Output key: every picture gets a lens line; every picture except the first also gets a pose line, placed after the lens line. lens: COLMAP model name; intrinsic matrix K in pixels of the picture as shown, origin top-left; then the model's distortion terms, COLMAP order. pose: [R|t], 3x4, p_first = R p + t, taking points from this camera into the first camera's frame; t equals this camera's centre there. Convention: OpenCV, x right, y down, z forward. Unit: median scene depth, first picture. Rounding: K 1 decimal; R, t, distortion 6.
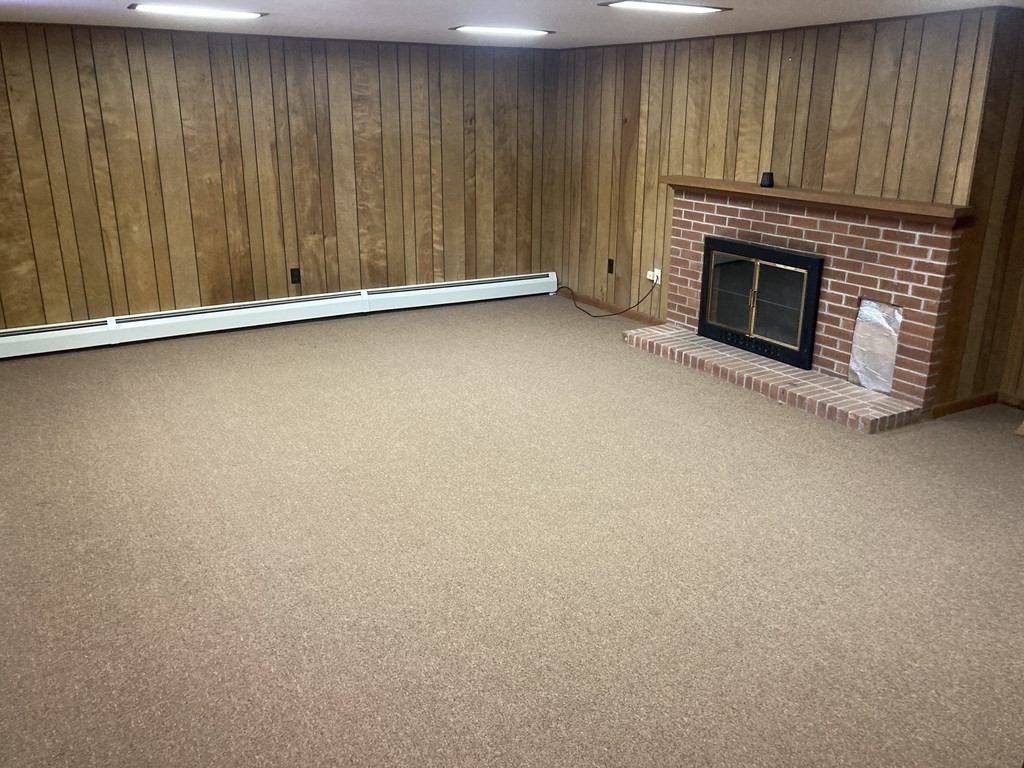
lens RADIAL K [[838.0, 0, 510.7], [0, 838.0, 381.9], [0, 0, 1]] dist [0.029102, -0.021471]
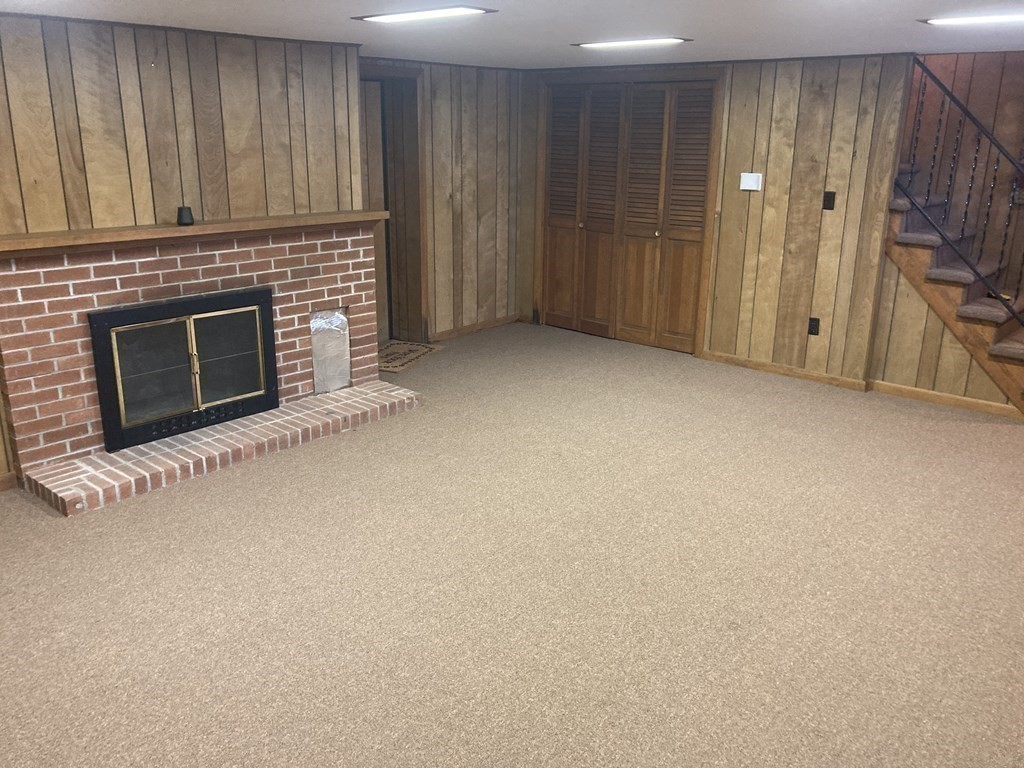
lens RADIAL K [[838.0, 0, 509.0], [0, 838.0, 382.8], [0, 0, 1]] dist [0.029102, -0.021471]
pose [[-0.303091, -0.286175, 0.908977, -0.585793], [0.286443, 0.882377, 0.373312, -0.325001], [-0.908893, 0.373517, -0.185468, 0.969575]]
